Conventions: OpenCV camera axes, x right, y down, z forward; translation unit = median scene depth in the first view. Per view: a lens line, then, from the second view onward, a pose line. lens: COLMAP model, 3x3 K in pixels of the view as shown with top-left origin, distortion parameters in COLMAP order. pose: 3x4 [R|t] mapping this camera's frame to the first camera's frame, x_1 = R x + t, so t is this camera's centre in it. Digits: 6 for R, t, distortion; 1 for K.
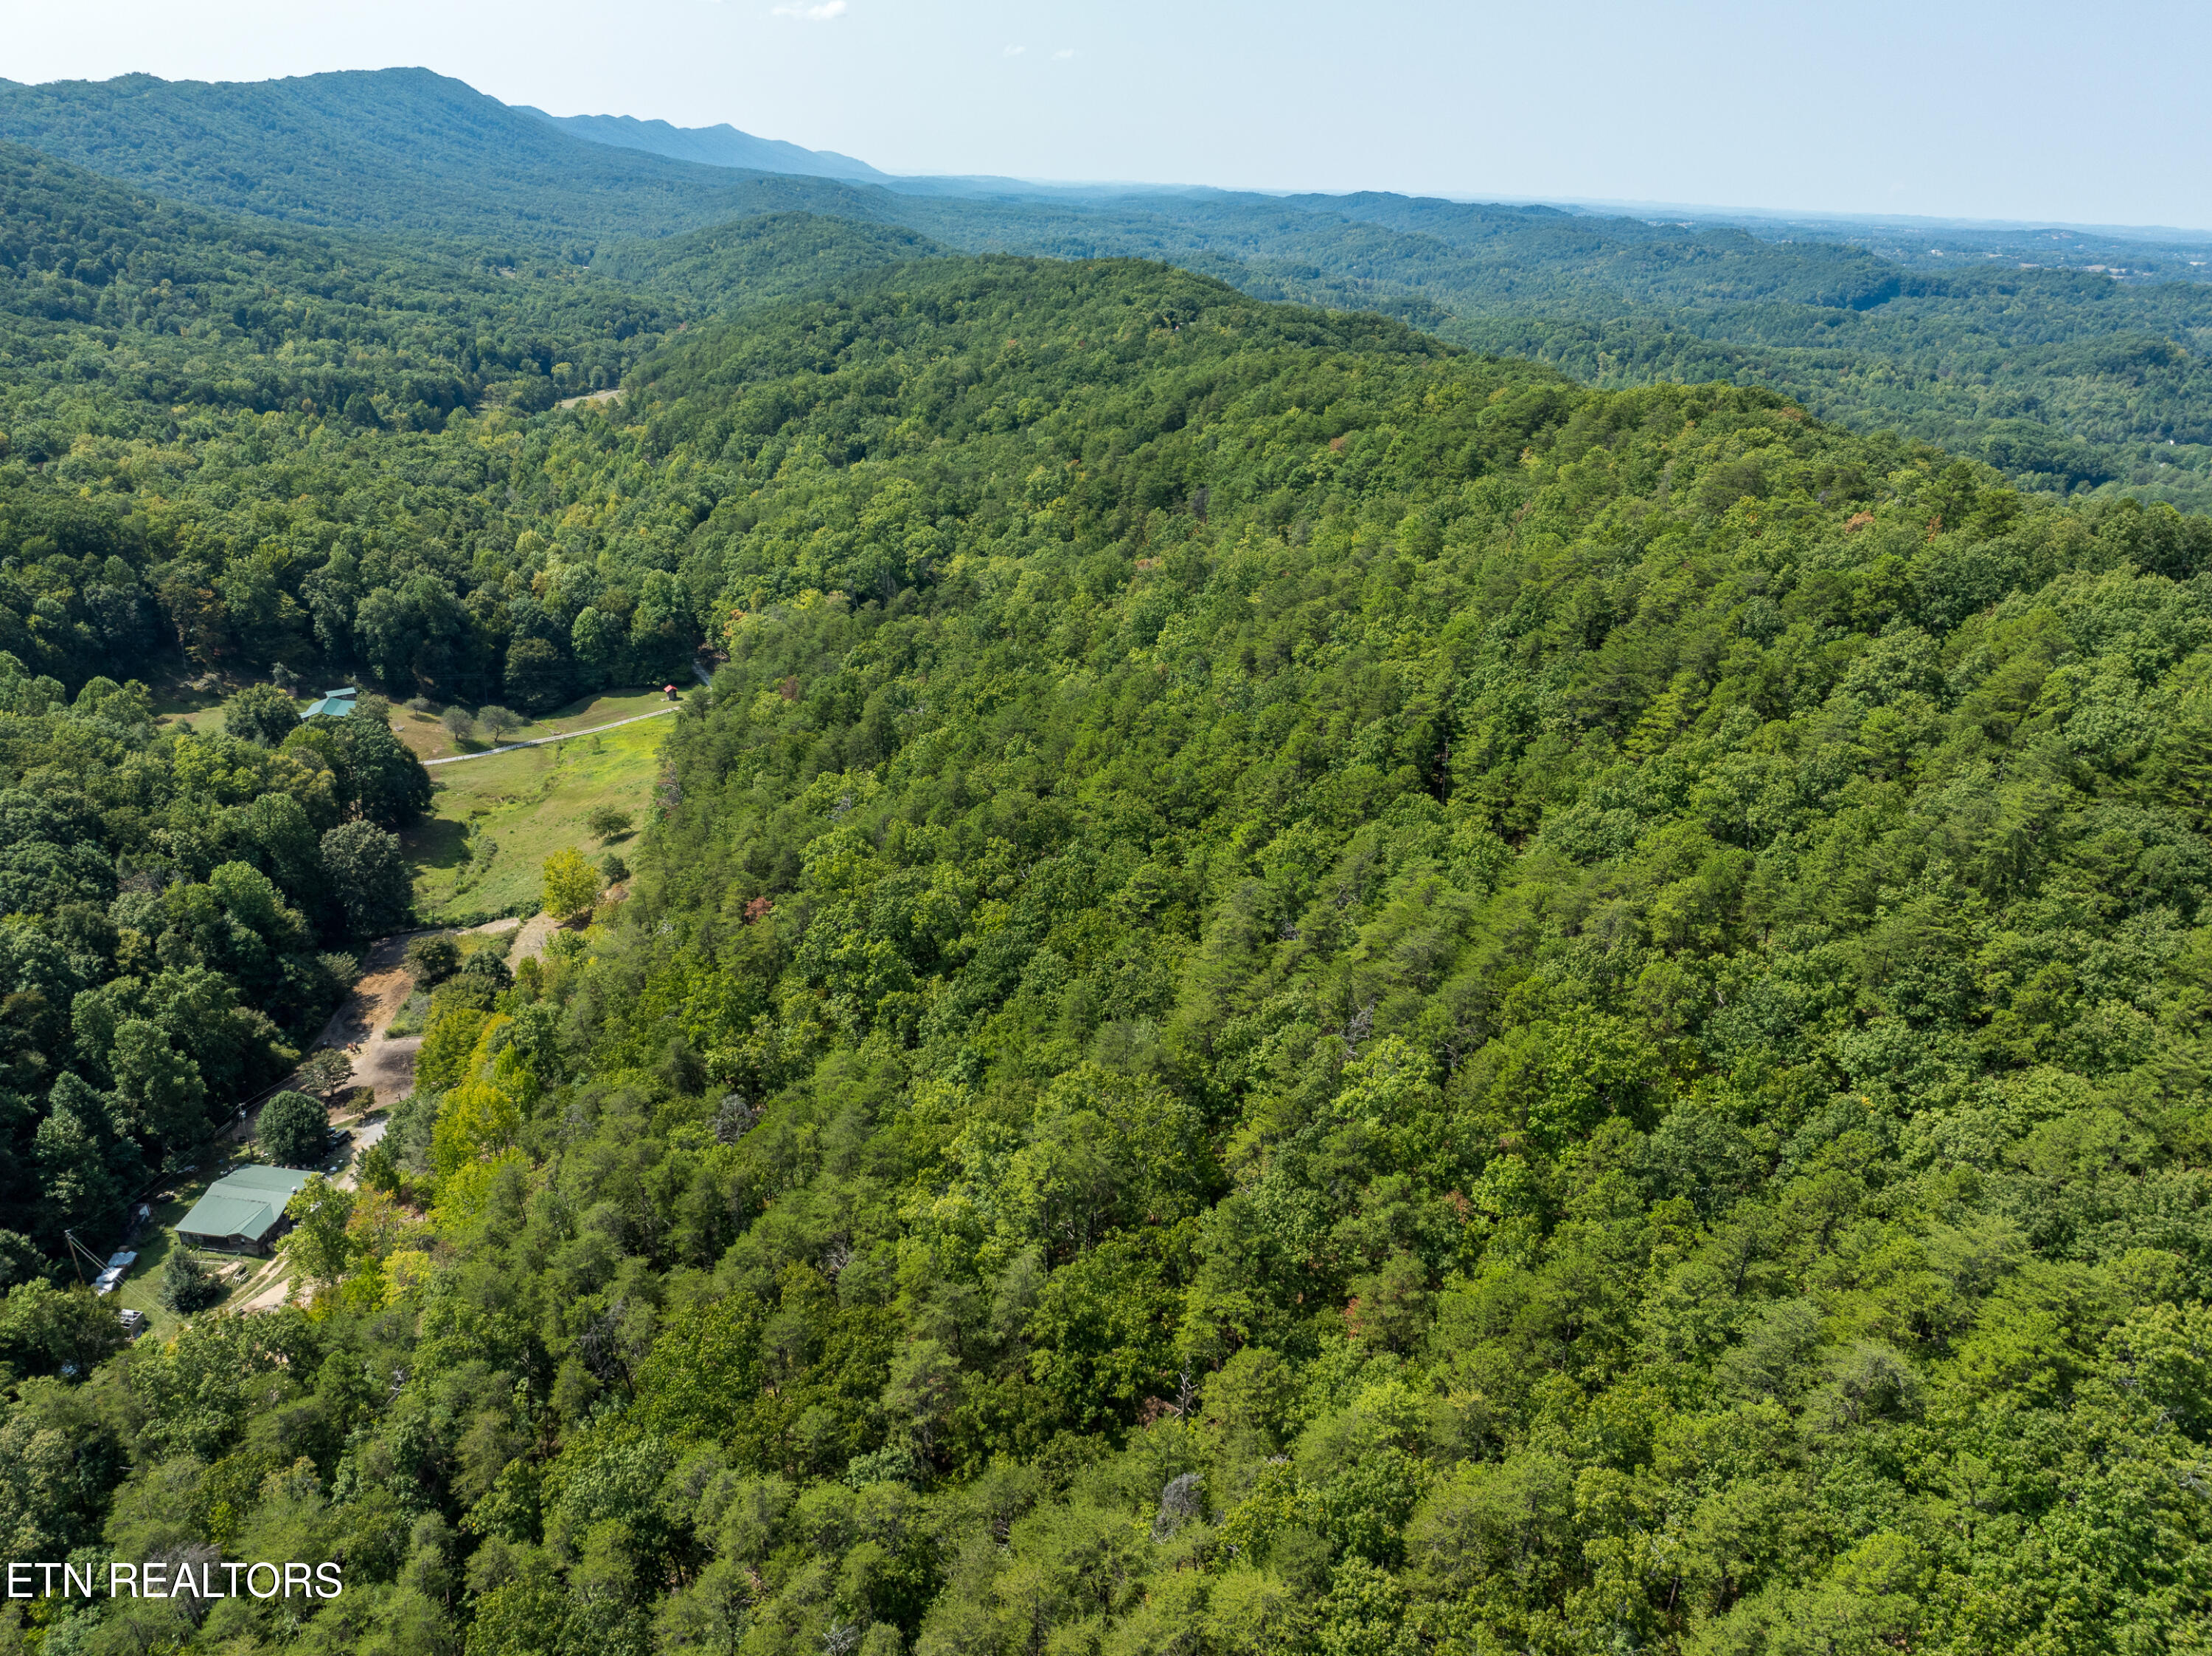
lens RADIAL K [[1560.2, 0, 1111.7], [0, 1560.2, 822.9], [0, 0, 1]] dist [-0.053099, 0.024873]
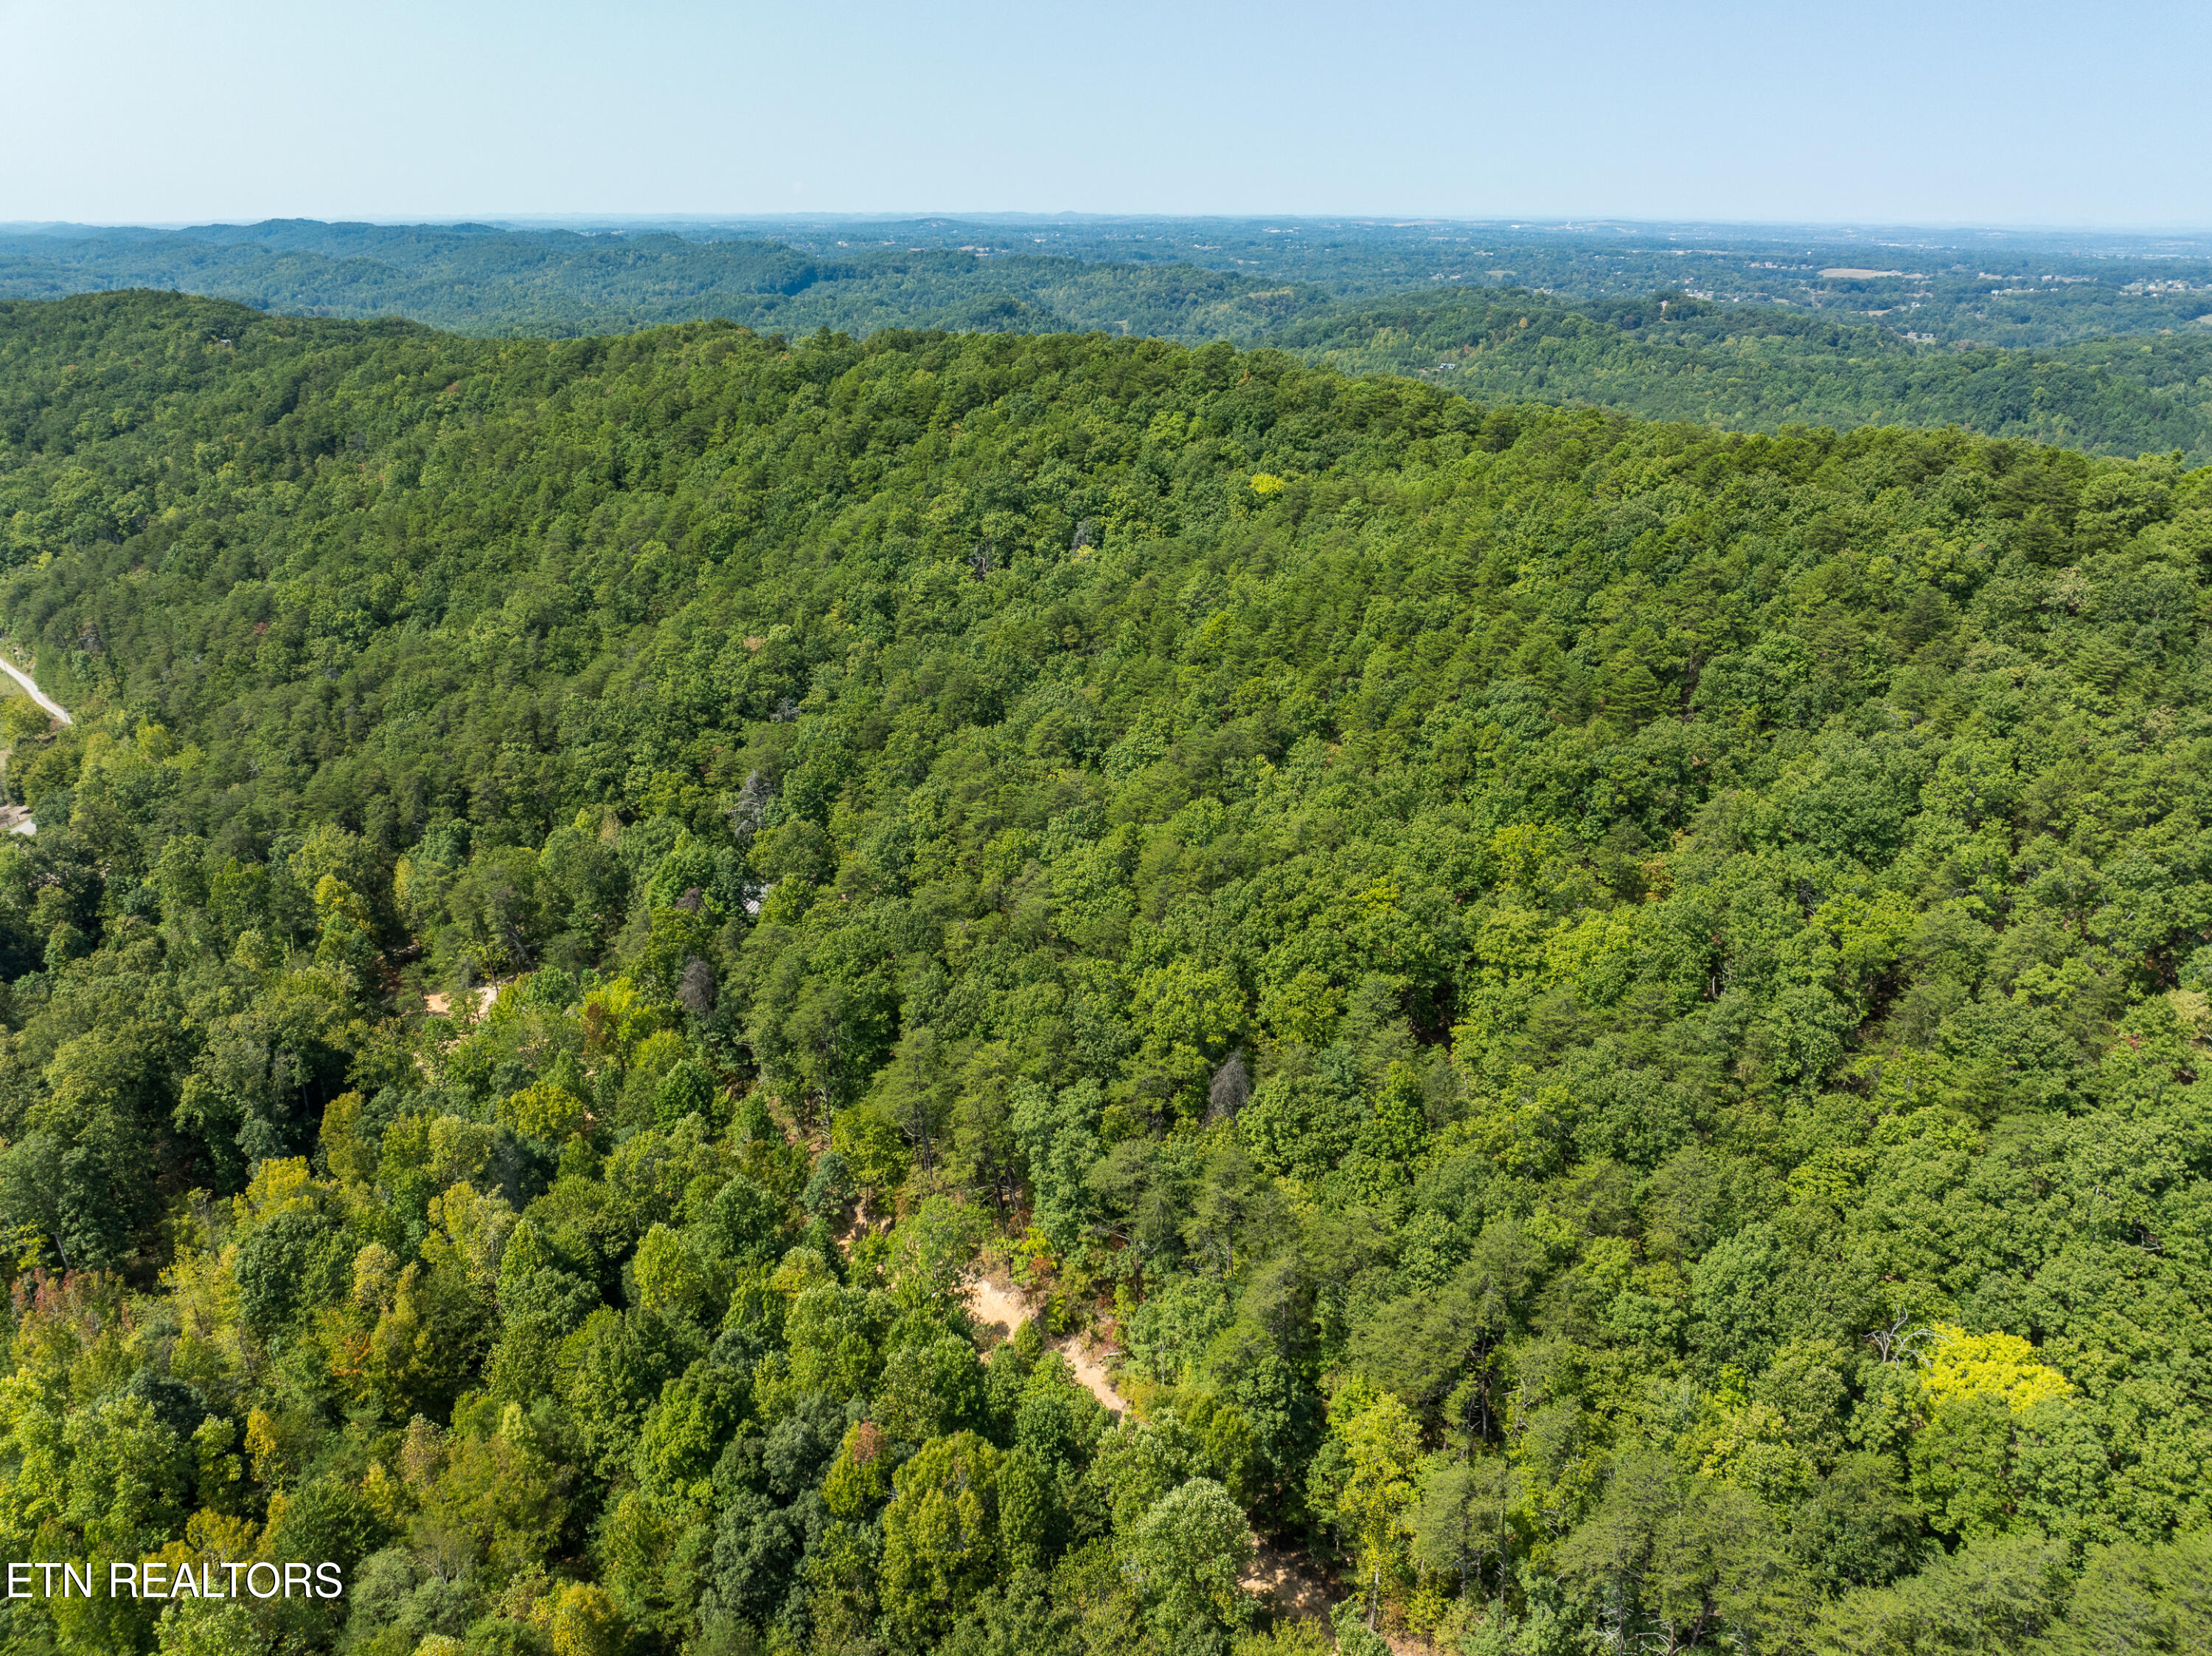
lens RADIAL K [[1560.2, 0, 1111.7], [0, 1560.2, 822.9], [0, 0, 1]] dist [-0.053099, 0.024873]
pose [[0.809038, -0.244759, 0.534370, -0.130143], [0.248350, 0.966376, 0.066630, 0.117569], [-0.532711, 0.078804, 0.842620, -0.288078]]
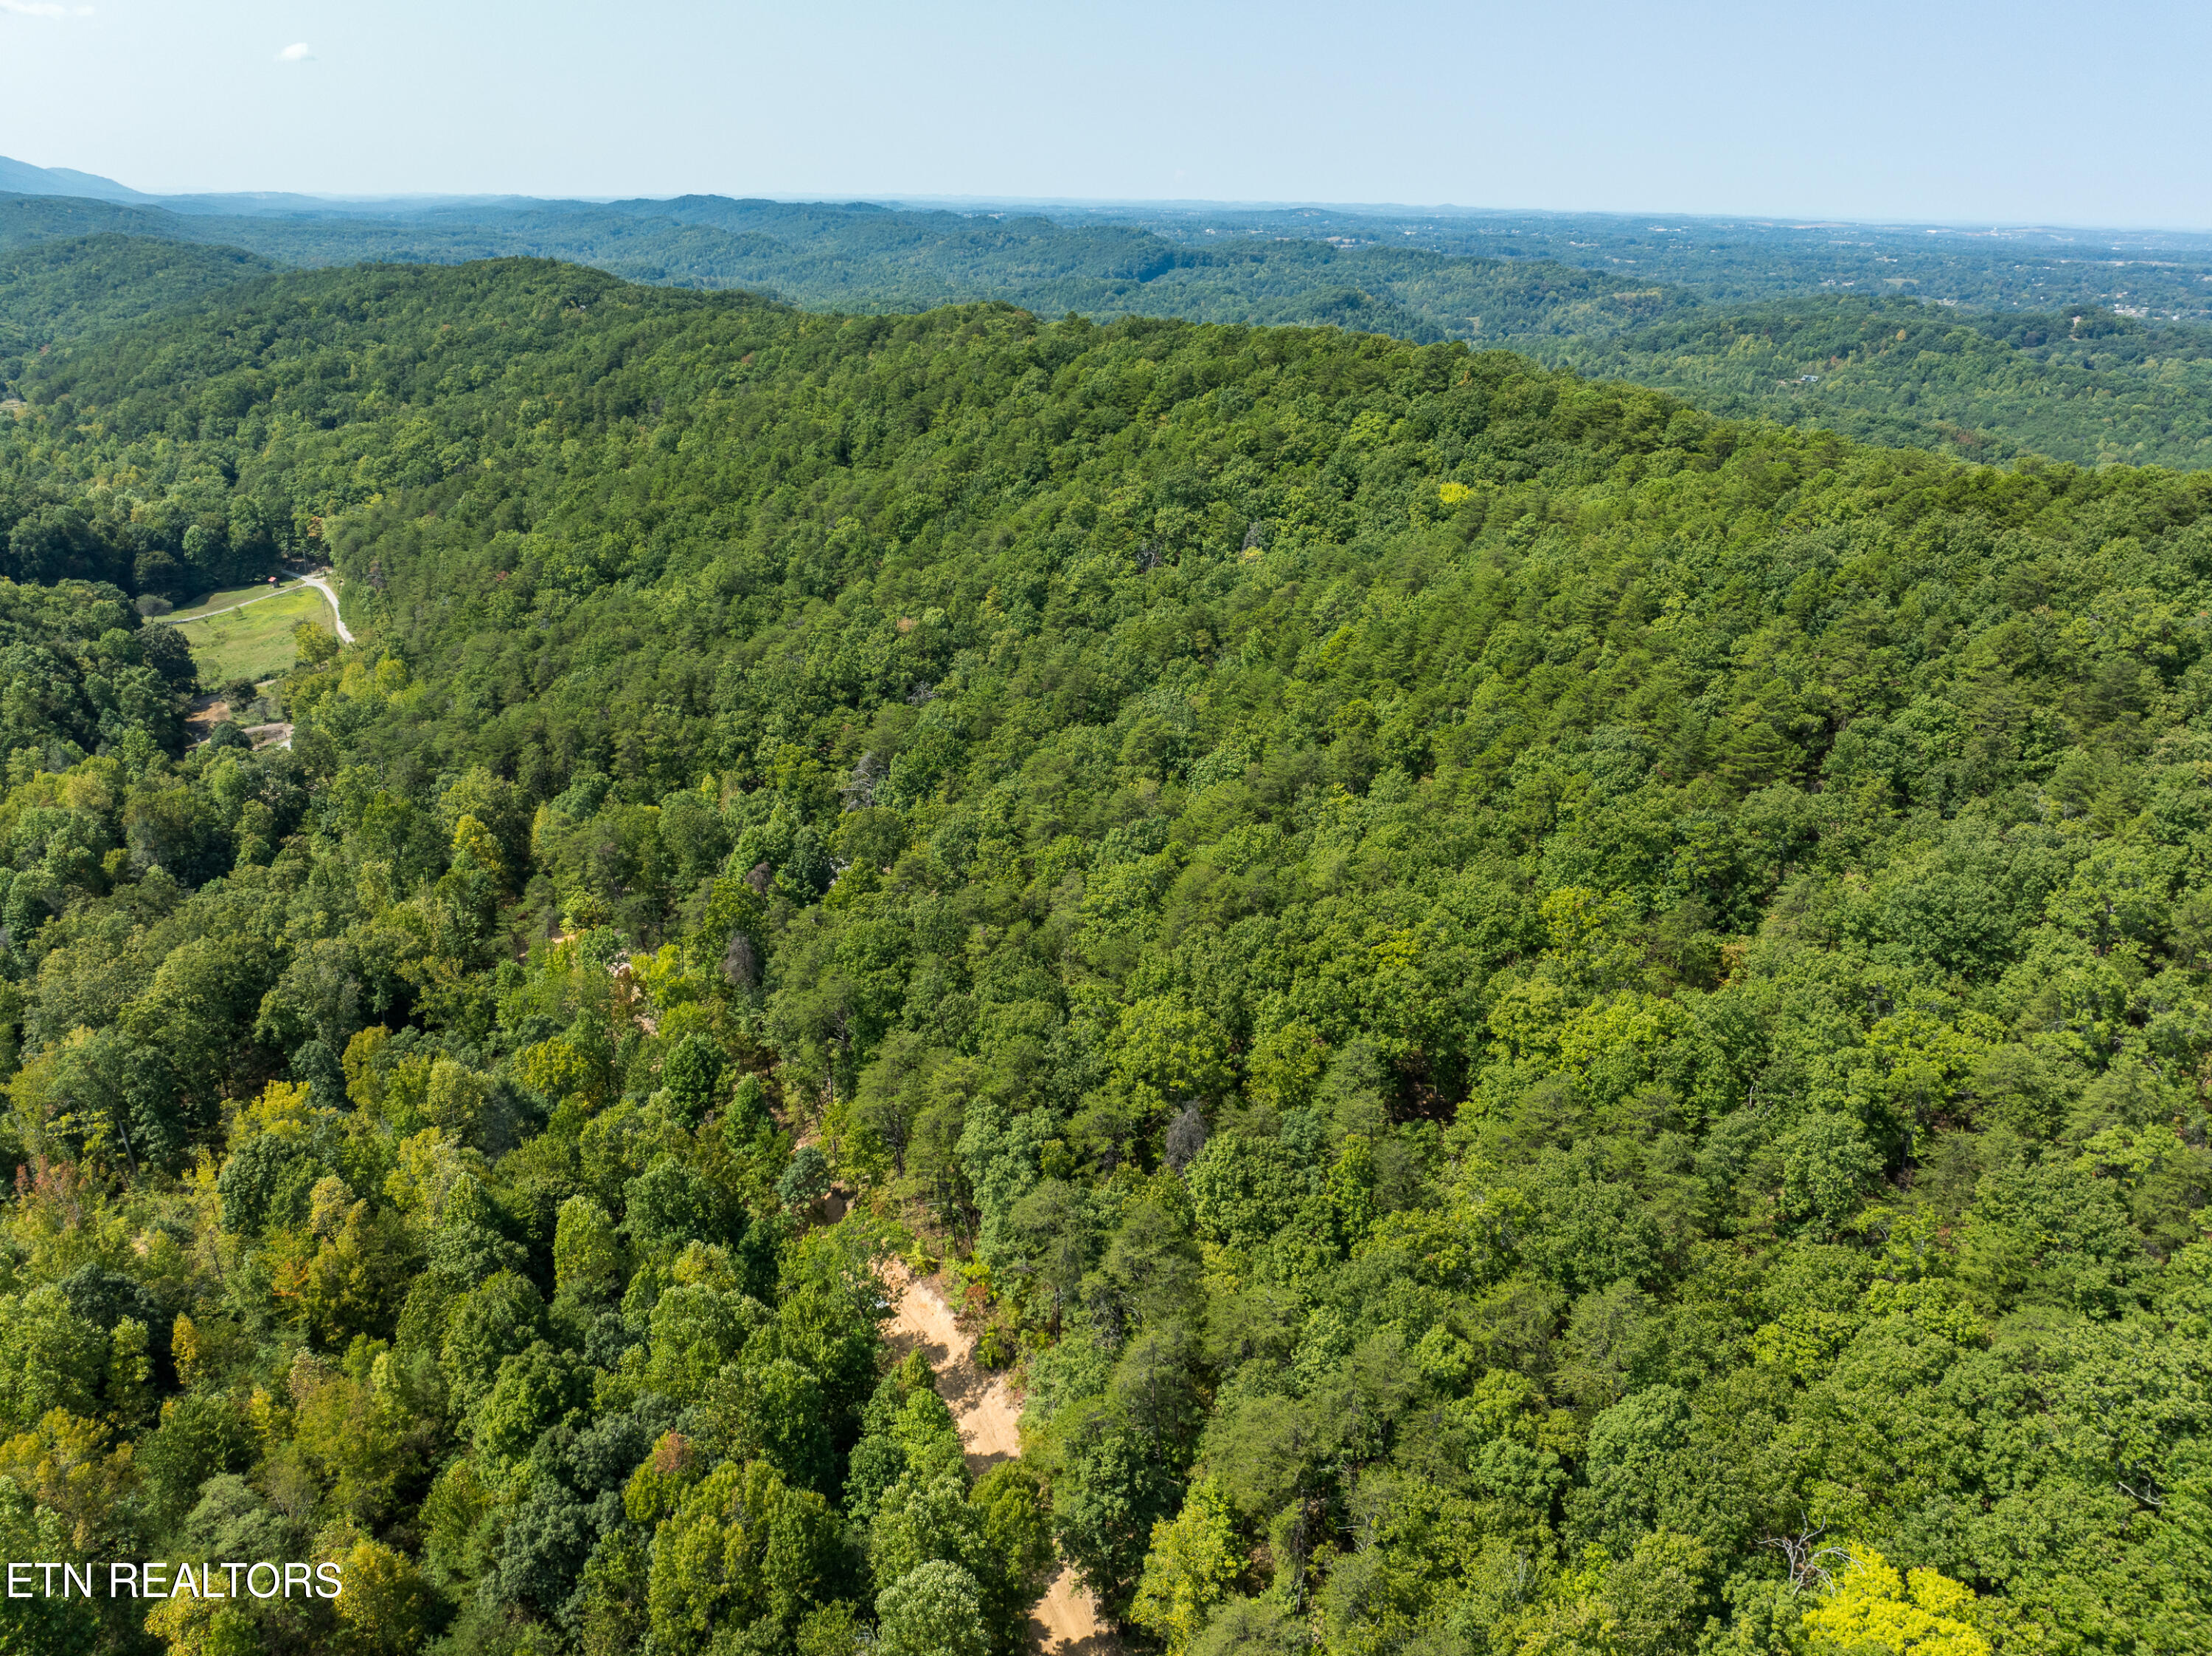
lens RADIAL K [[1560.2, 0, 1111.7], [0, 1560.2, 822.9], [0, 0, 1]] dist [-0.053099, 0.024873]
pose [[0.920477, -0.163902, 0.354766, -0.078954], [0.164104, 0.985994, 0.029747, 0.124444], [-0.354673, 0.030836, 0.934482, -0.299499]]
